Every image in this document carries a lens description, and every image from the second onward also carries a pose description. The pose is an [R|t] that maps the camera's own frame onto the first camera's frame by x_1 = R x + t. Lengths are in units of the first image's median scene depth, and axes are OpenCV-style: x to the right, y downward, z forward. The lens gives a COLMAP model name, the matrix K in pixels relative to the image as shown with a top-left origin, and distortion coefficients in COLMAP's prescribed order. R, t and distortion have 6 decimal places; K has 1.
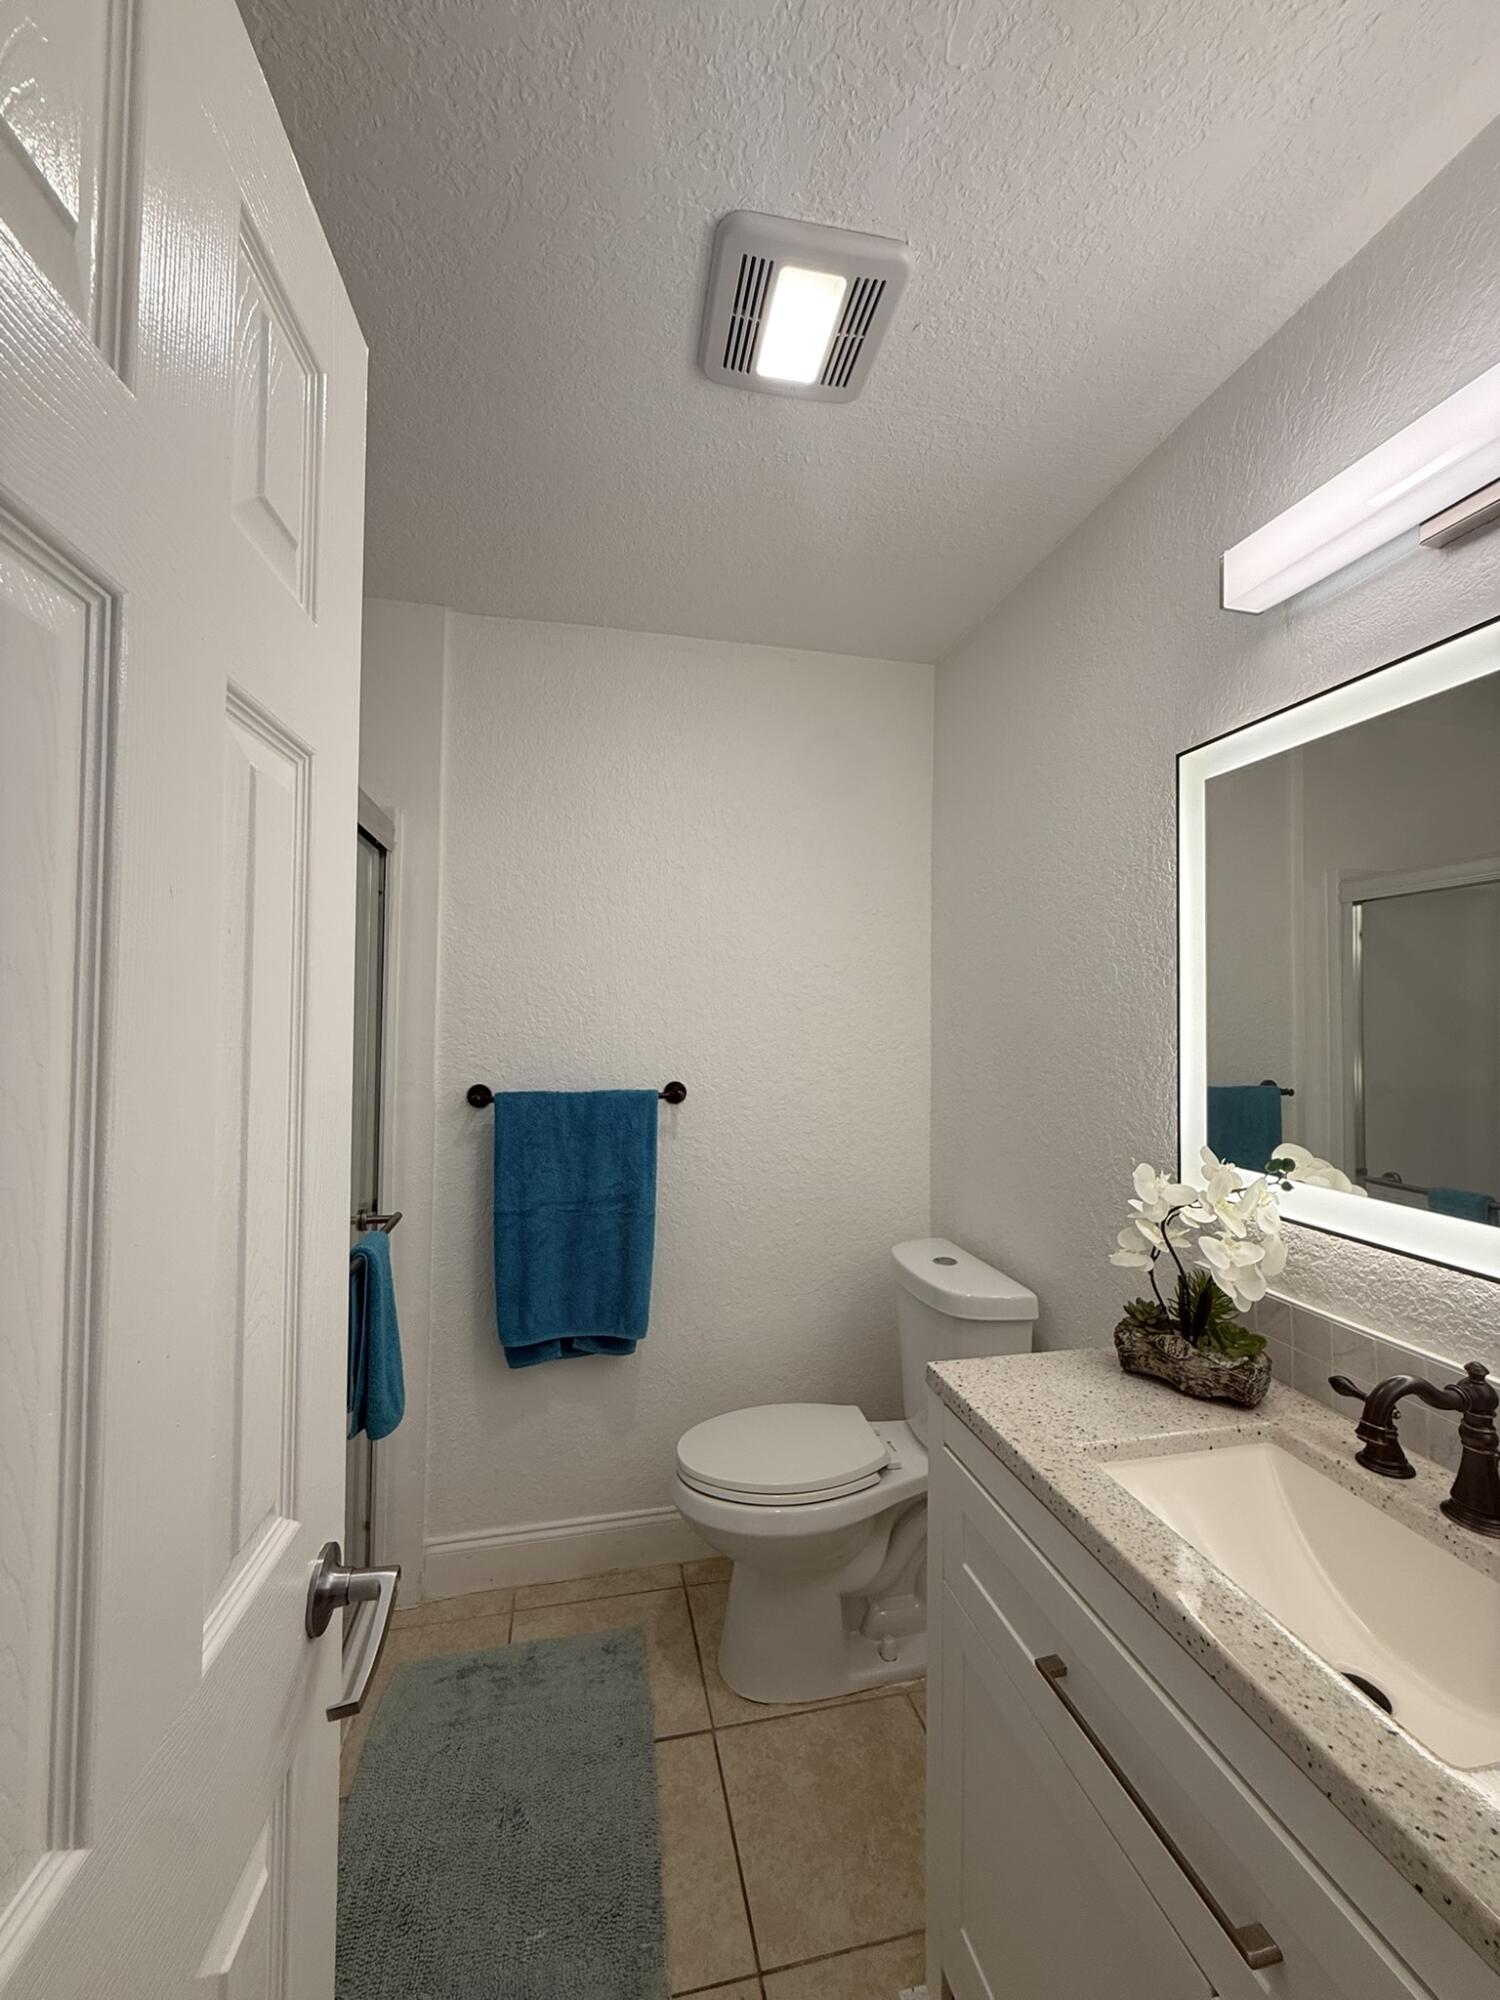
lens RADIAL K [[795.8, 0, 753.1], [0, 795.8, 992.6], [0, 0, 1]] dist [-0.001964, 0.000945]
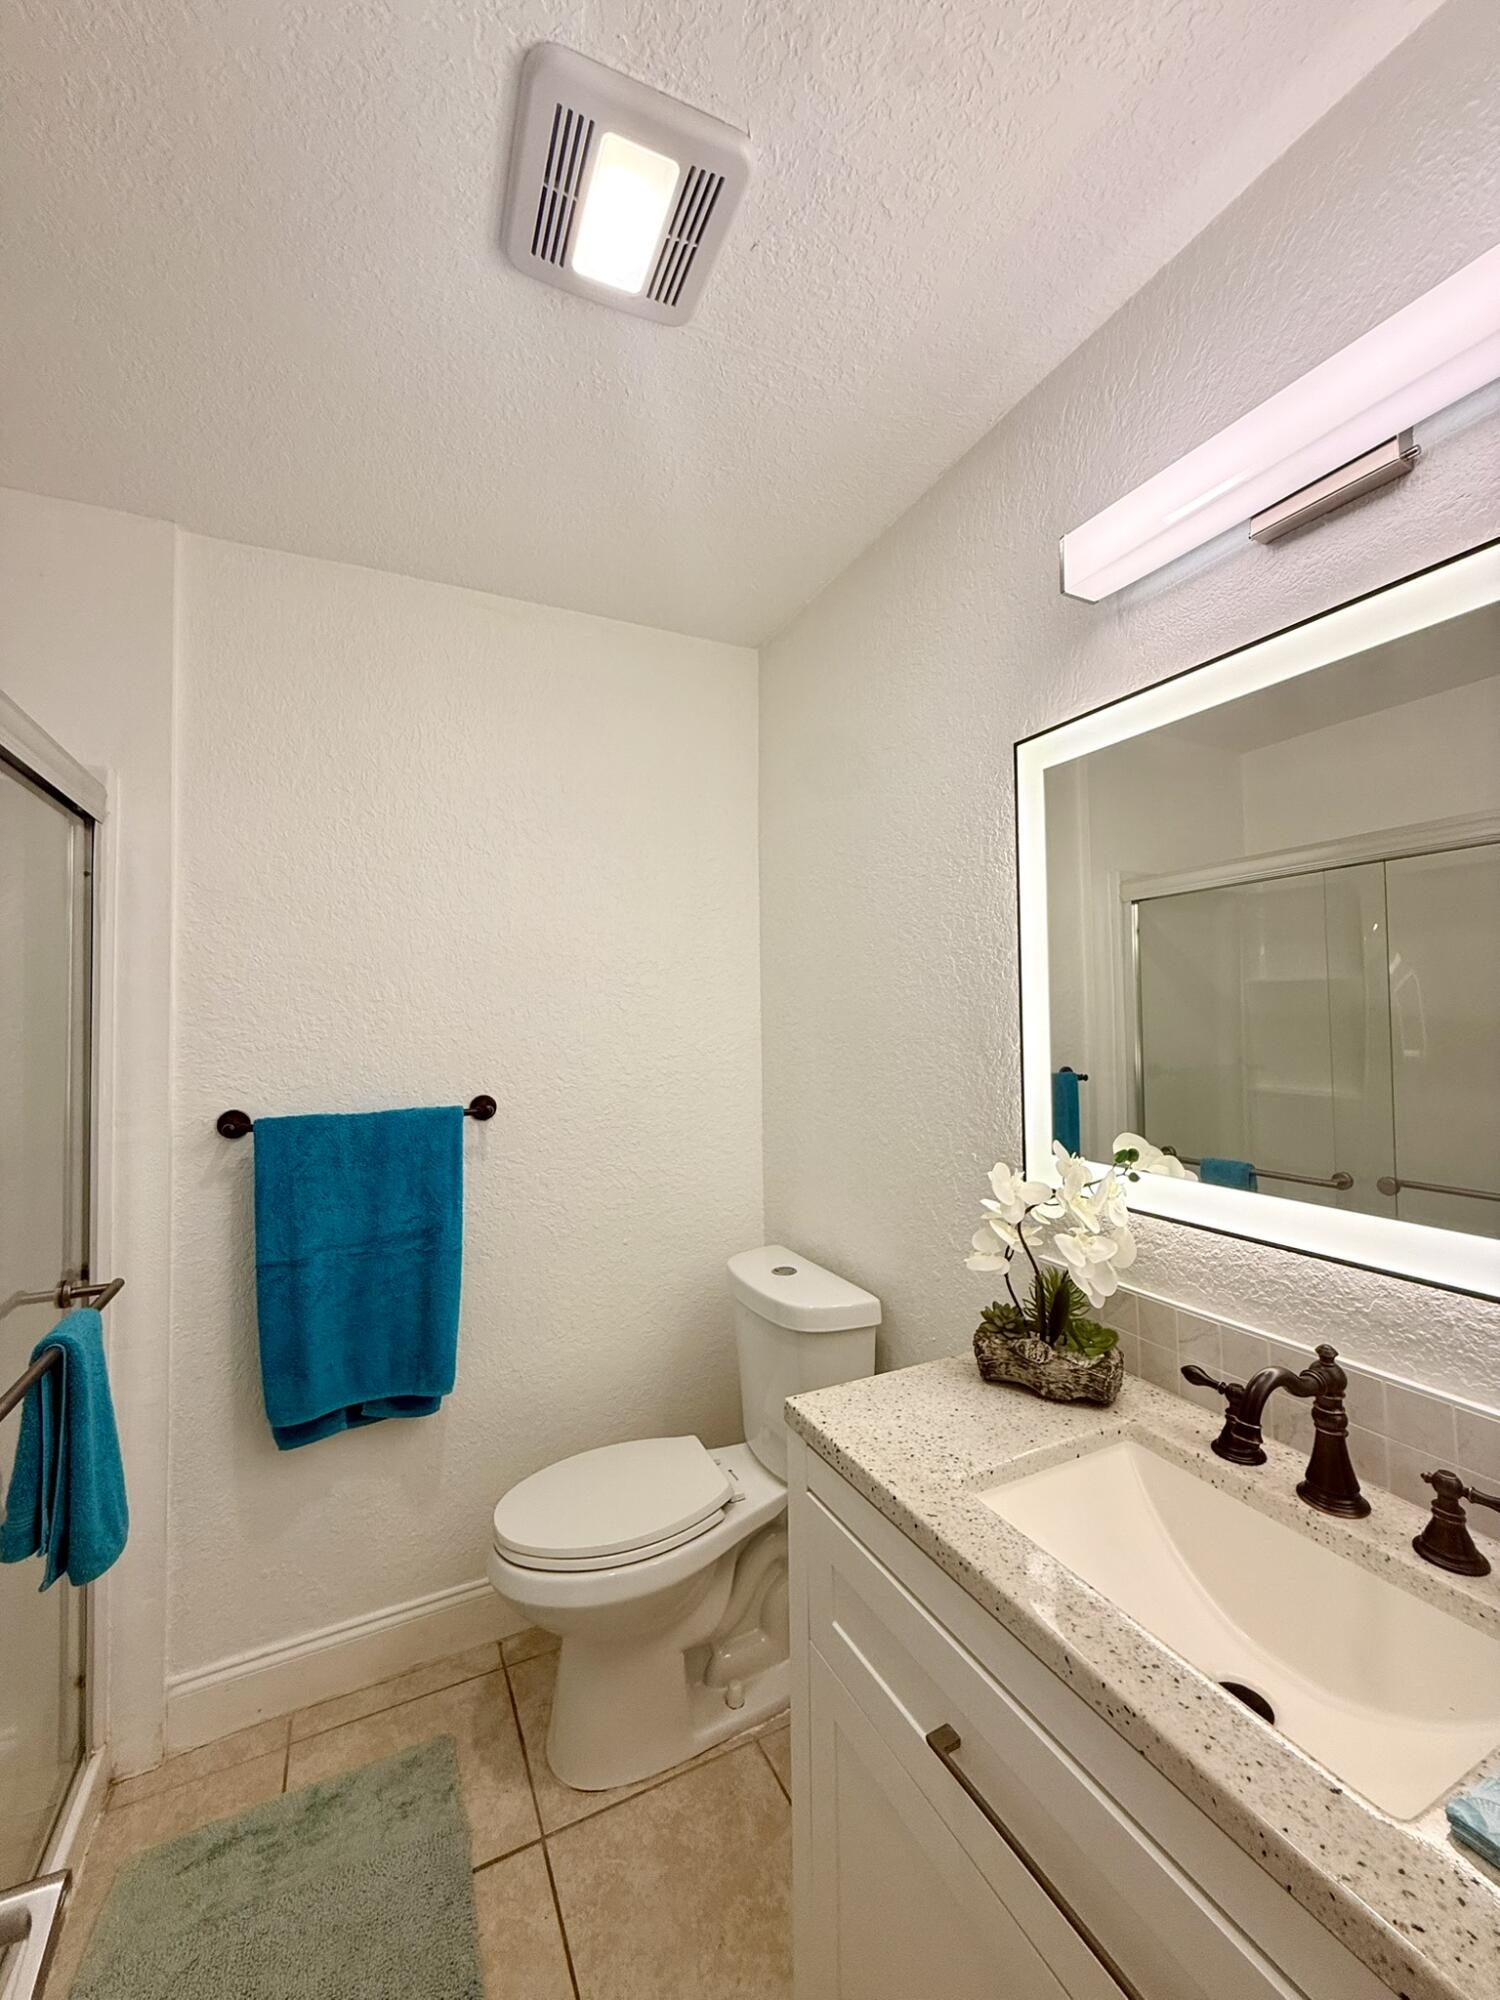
lens RADIAL K [[795.8, 0, 751.1], [0, 795.8, 991.5], [0, 0, 1]] dist [-0.001964, 0.000945]
pose [[0.972608, -0.016696, 0.231850, -0.018271], [0.016934, 0.999856, 0.000961, 0.001708], [-0.231833, 0.002991, 0.972751, 0.117059]]
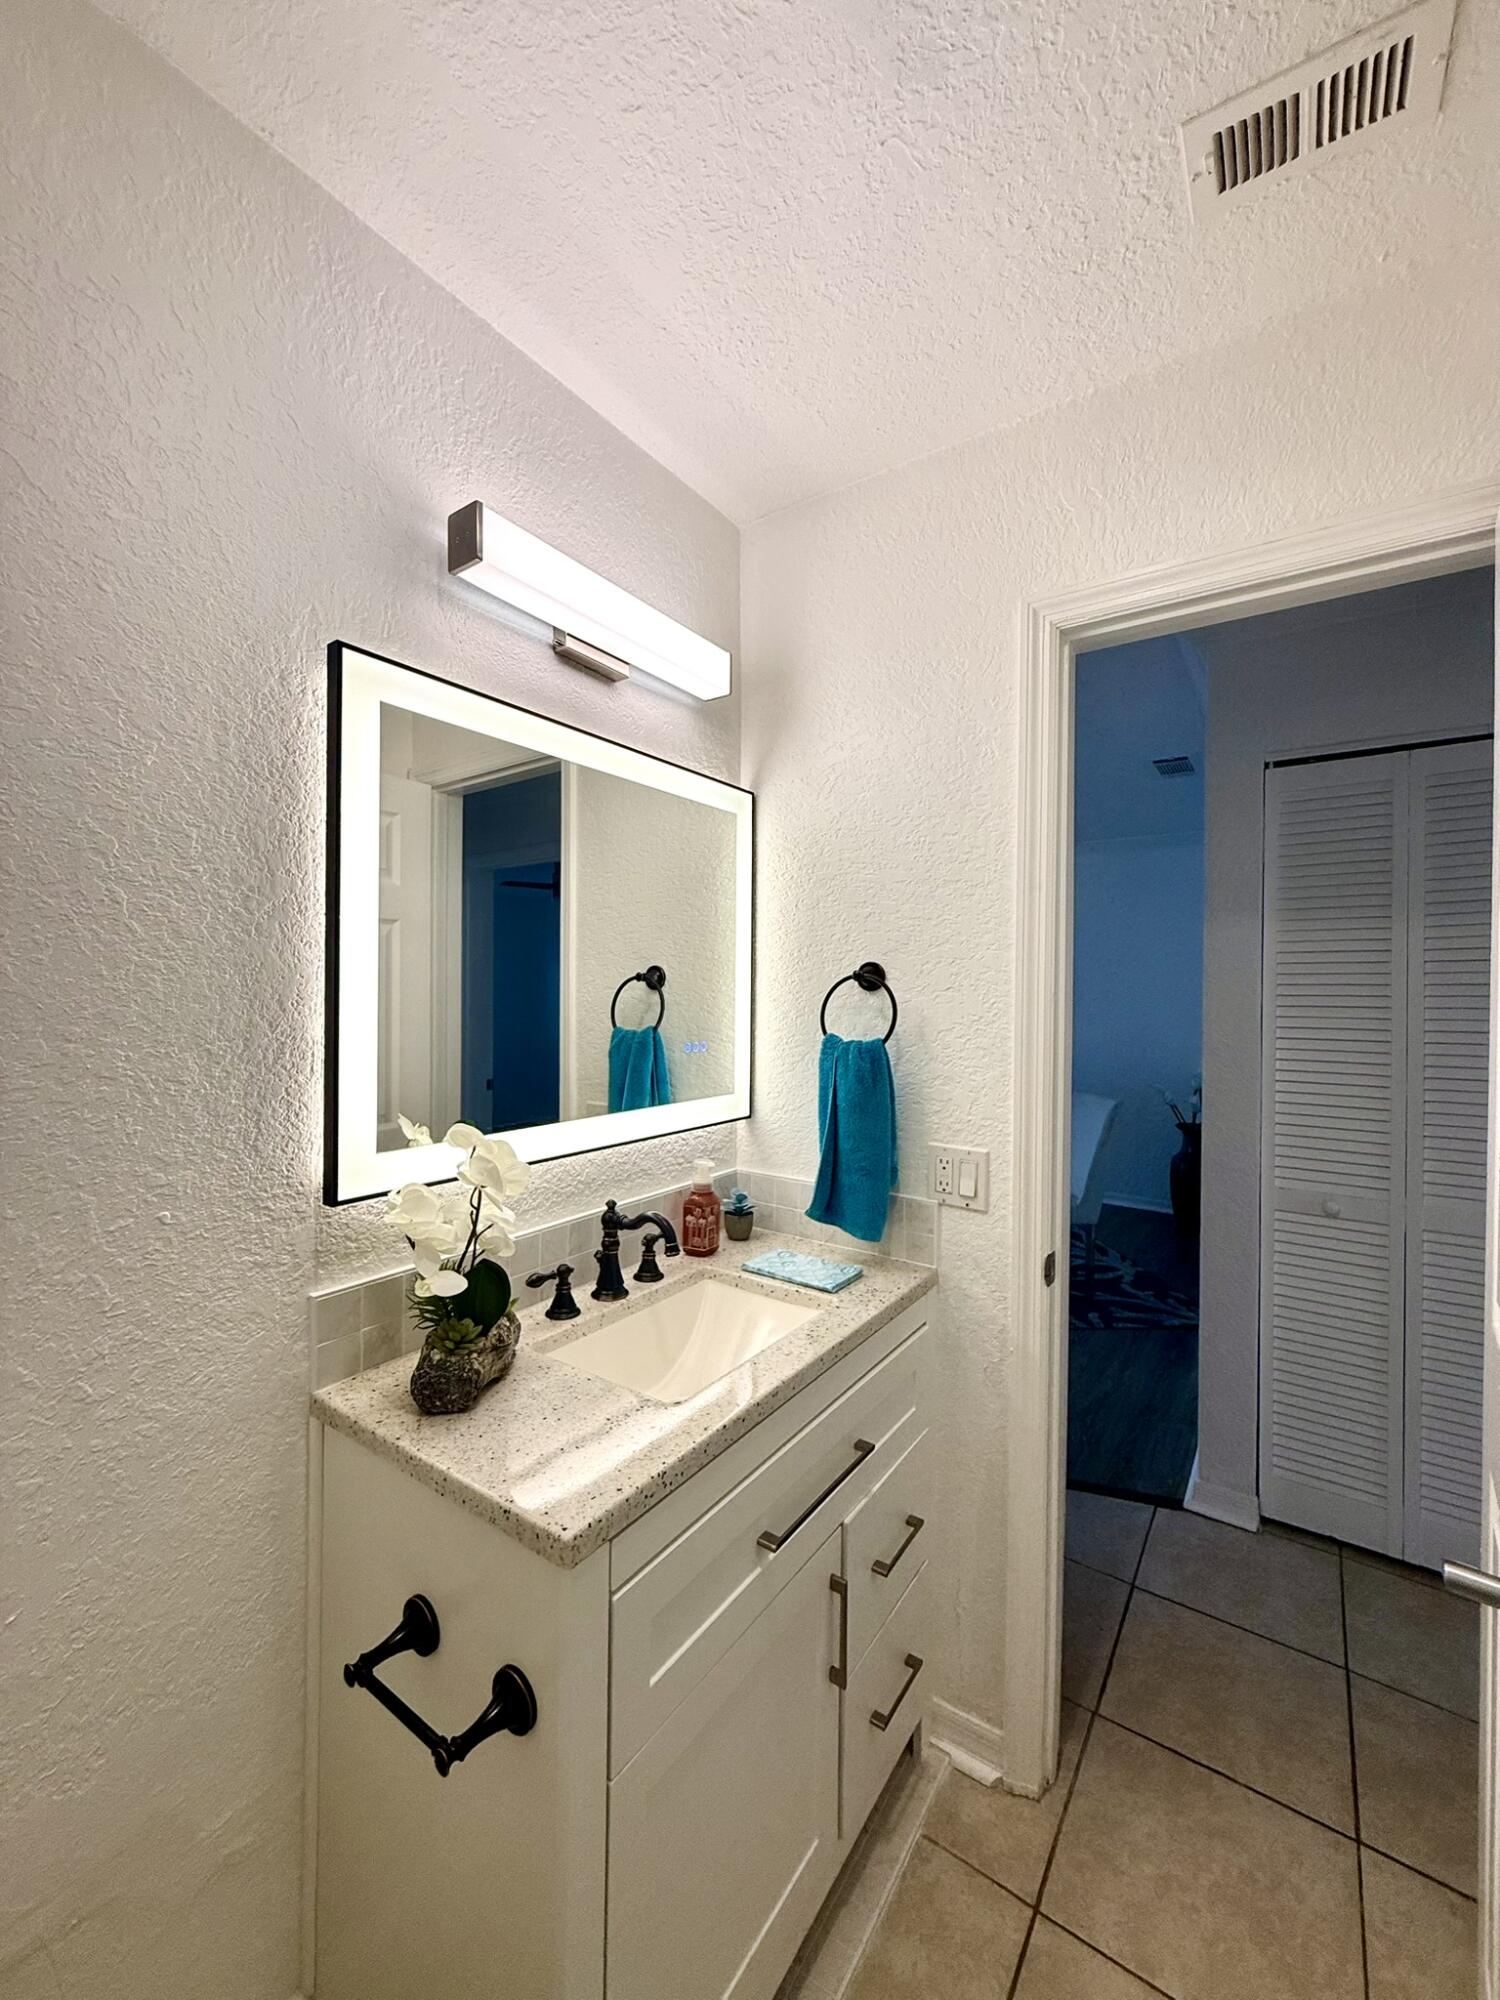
lens RADIAL K [[795.8, 0, 748.7], [0, 795.8, 993.2], [0, 0, 1]] dist [-0.001964, 0.000945]
pose [[-0.667688, -0.015942, 0.744271, -0.304249], [-0.036135, 0.999286, -0.011013, 0.034017], [-0.743564, -0.034247, -0.667787, 1.201894]]
